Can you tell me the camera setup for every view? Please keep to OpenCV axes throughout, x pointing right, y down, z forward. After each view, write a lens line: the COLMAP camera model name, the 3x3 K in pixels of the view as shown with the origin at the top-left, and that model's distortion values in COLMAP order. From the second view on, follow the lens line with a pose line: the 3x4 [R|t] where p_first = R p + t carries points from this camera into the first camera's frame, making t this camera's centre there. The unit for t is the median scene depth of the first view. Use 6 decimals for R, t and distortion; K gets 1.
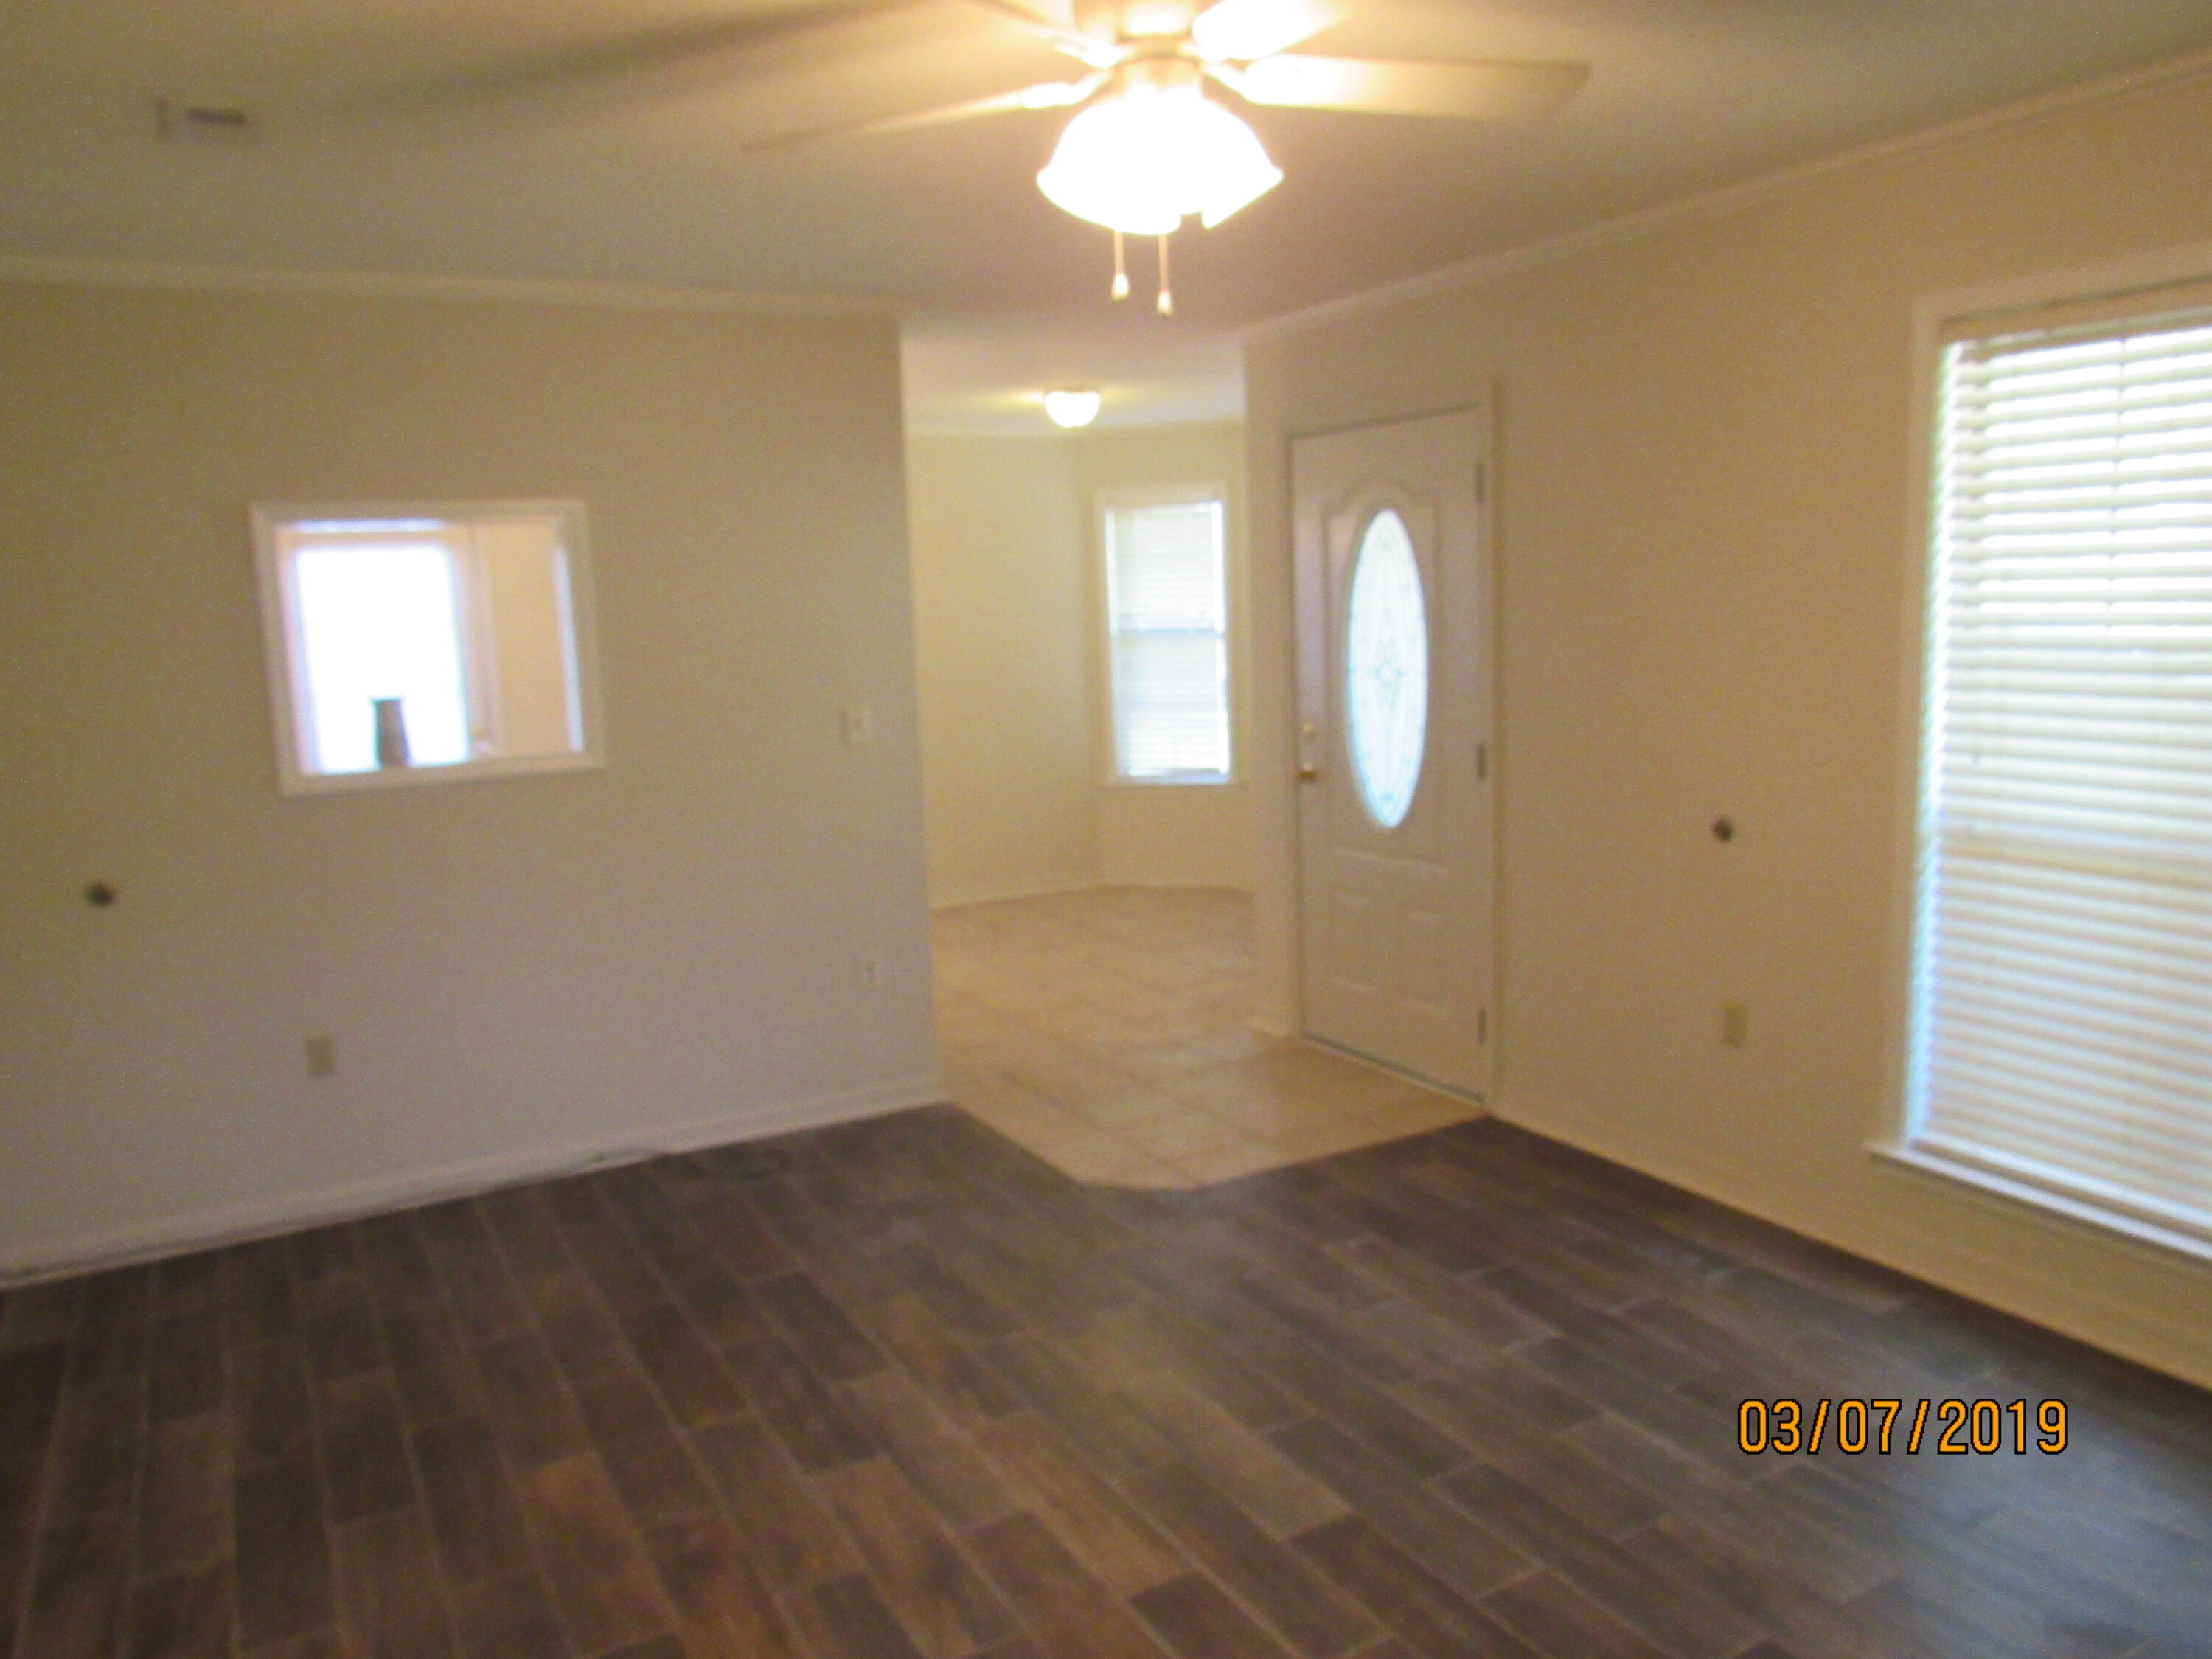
lens RADIAL K [[1646.8, 0, 1106.0], [0, 1646.8, 829.5], [0, 0, 1]] dist [-0.001502, -0.002316]
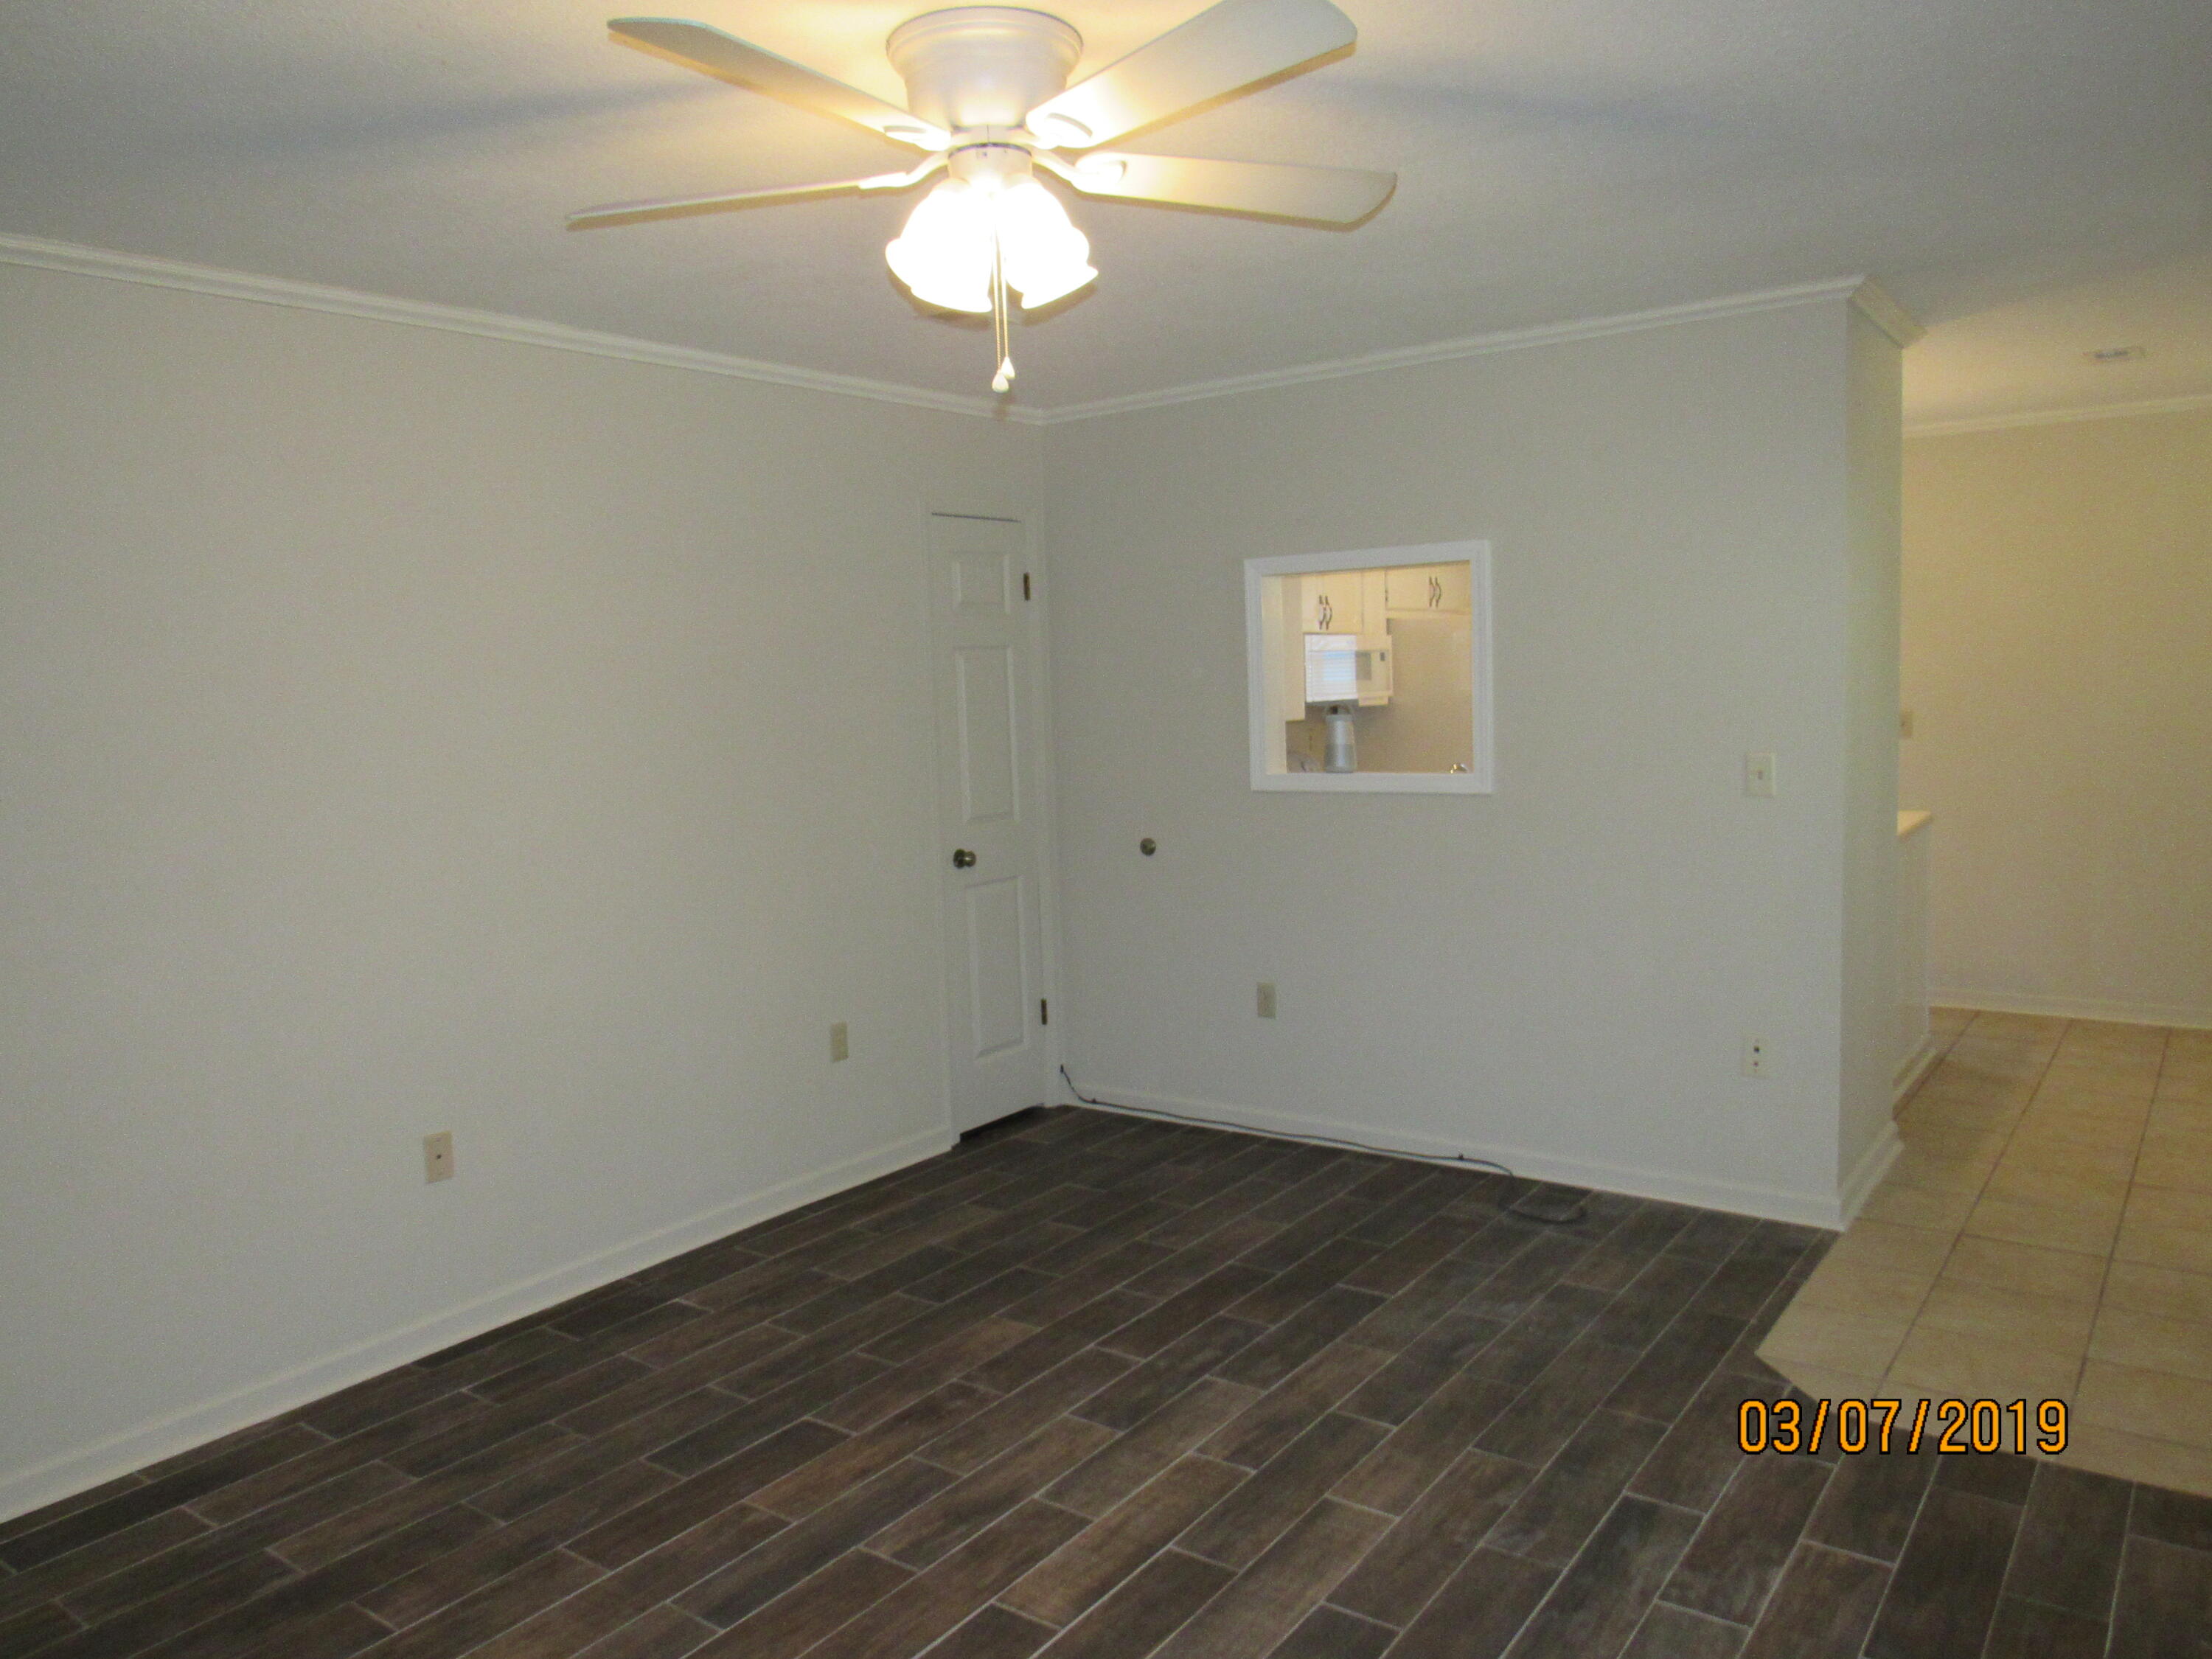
lens RADIAL K [[1604.2, 0, 1106.0], [0, 1604.2, 829.5], [0, 0, 1]] dist [0.001887, 0.001877]
pose [[0.418283, 0.113572, -0.901189, 0.769872], [-0.111002, 0.991107, 0.073383, -0.096598], [0.901509, 0.069339, 0.427170, 0.491257]]
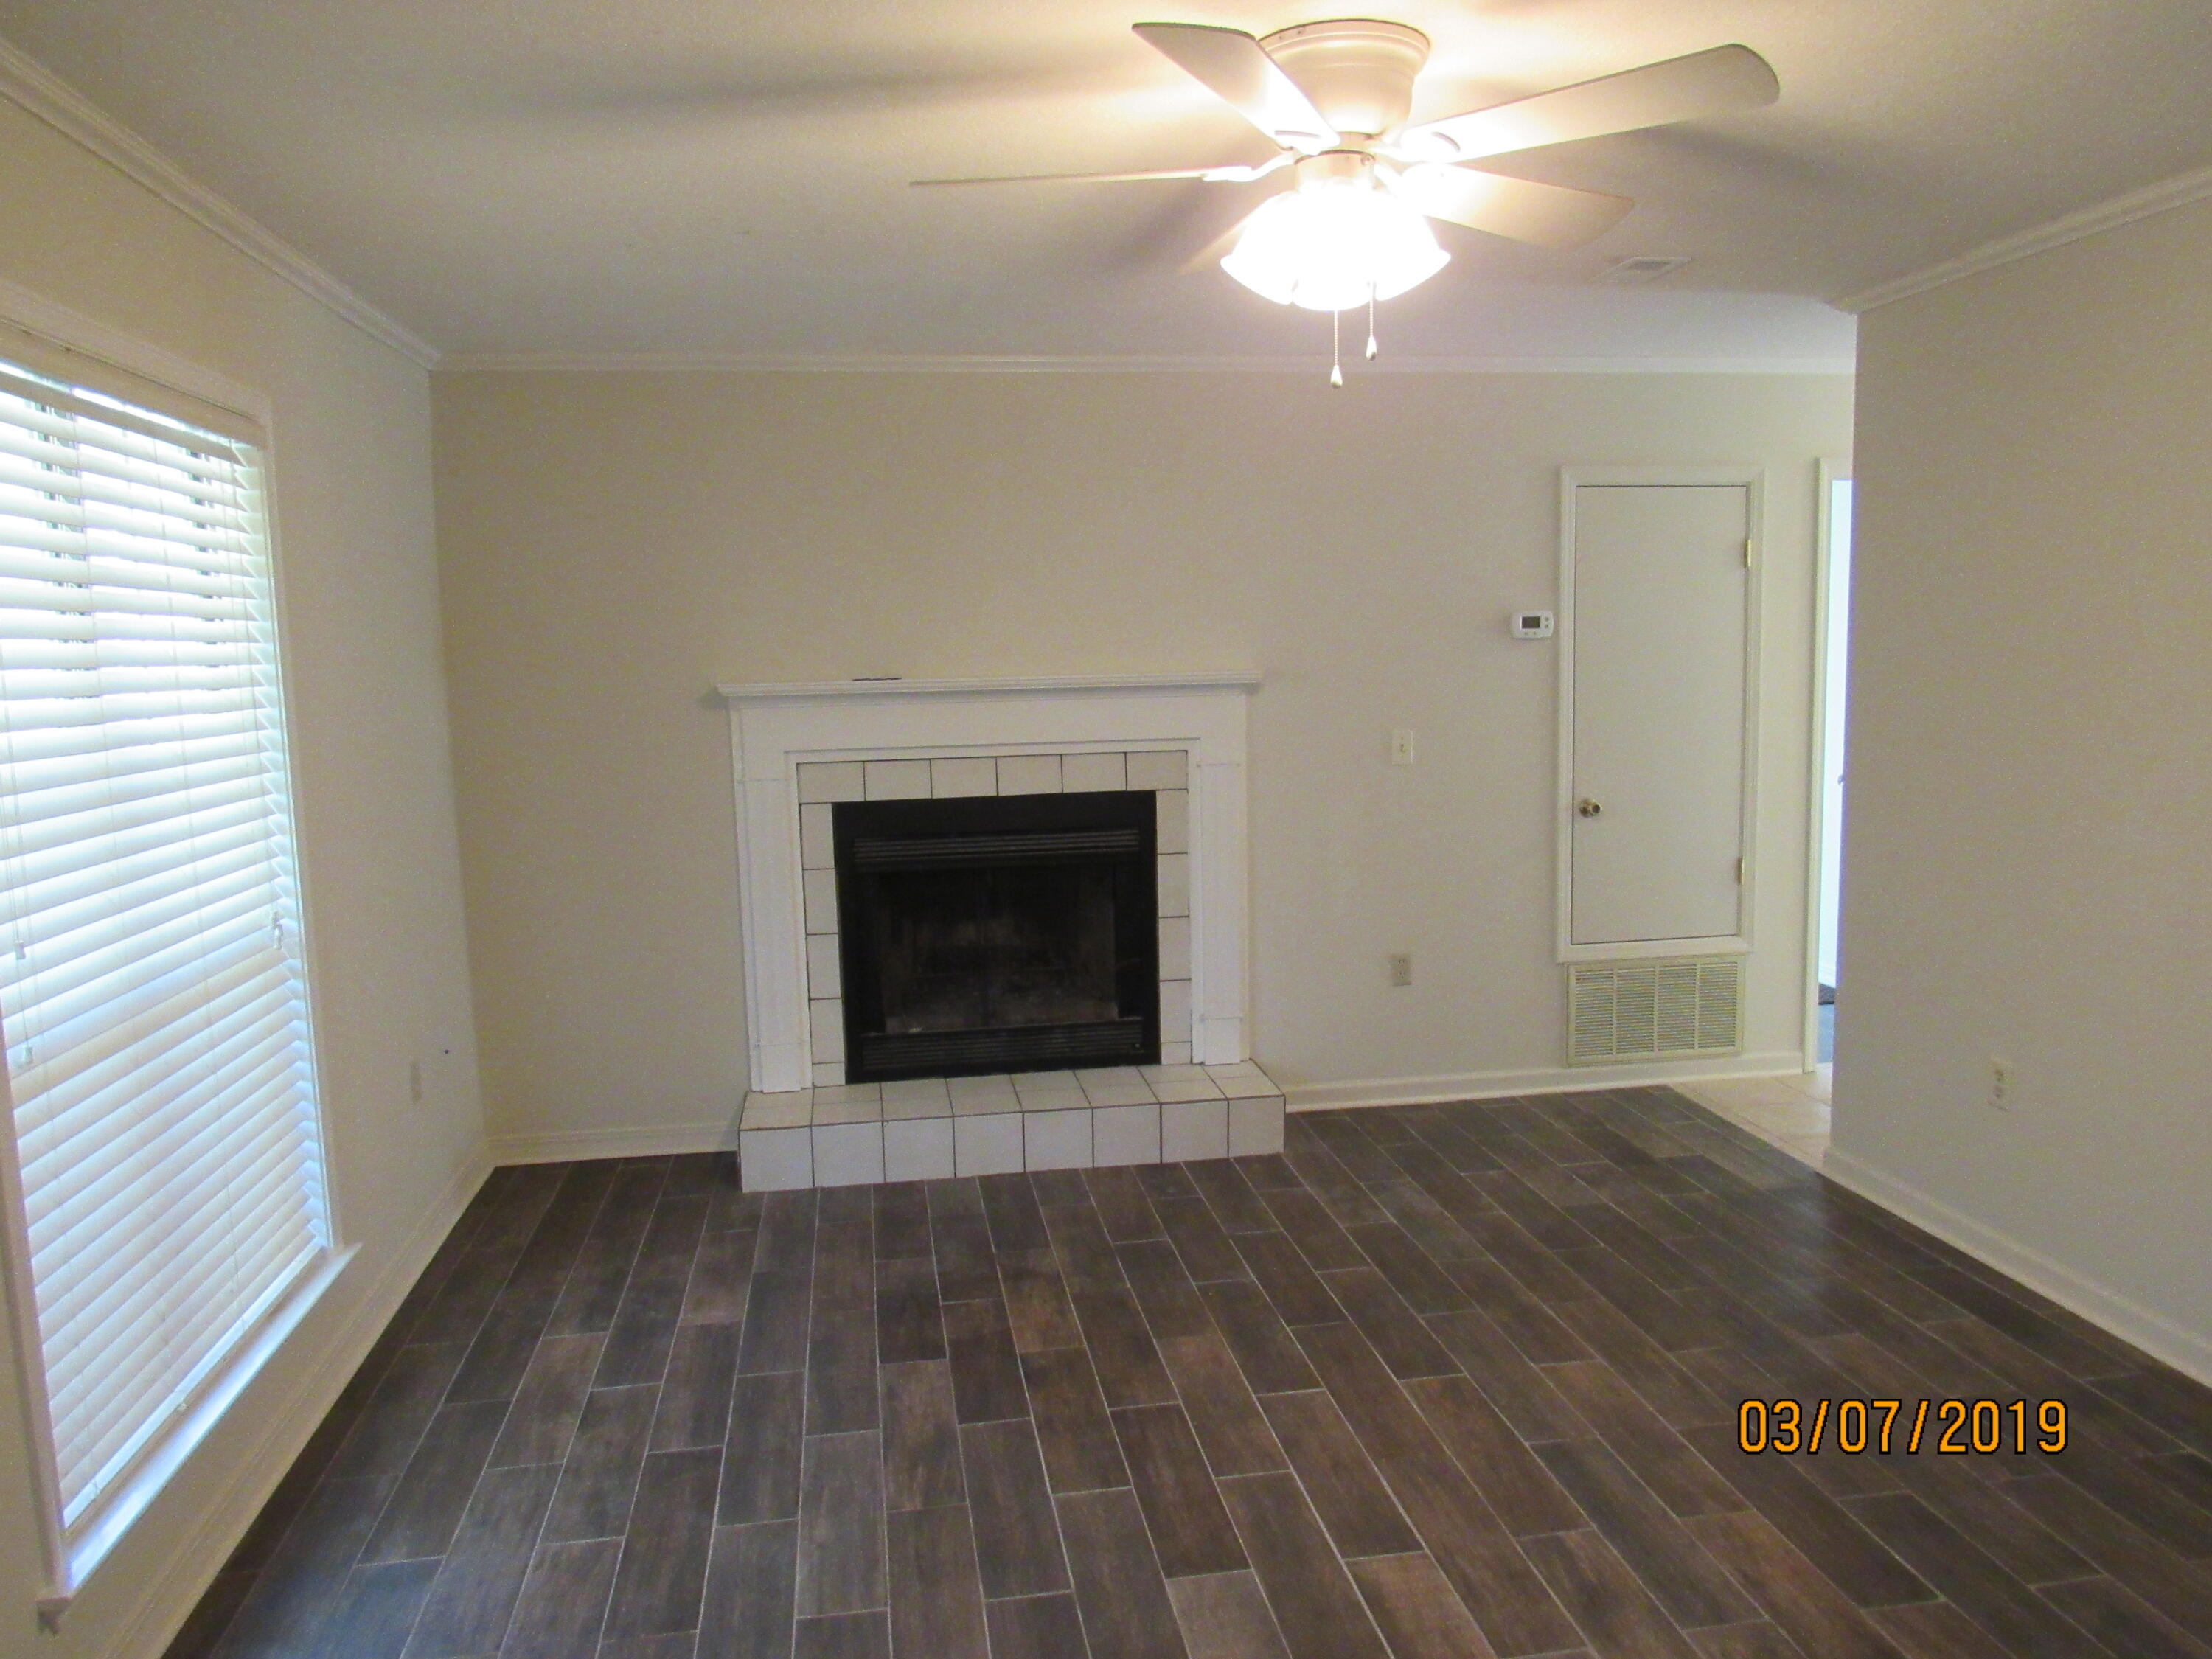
lens RADIAL K [[1604.2, 0, 1106.0], [0, 1604.2, 829.5], [0, 0, 1]] dist [0.001887, 0.001877]
pose [[-0.934633, 0.015921, 0.355257, -0.151018], [0.106085, 0.965993, 0.235804, -0.226810], [-0.339422, 0.258078, -0.904538, 1.601207]]
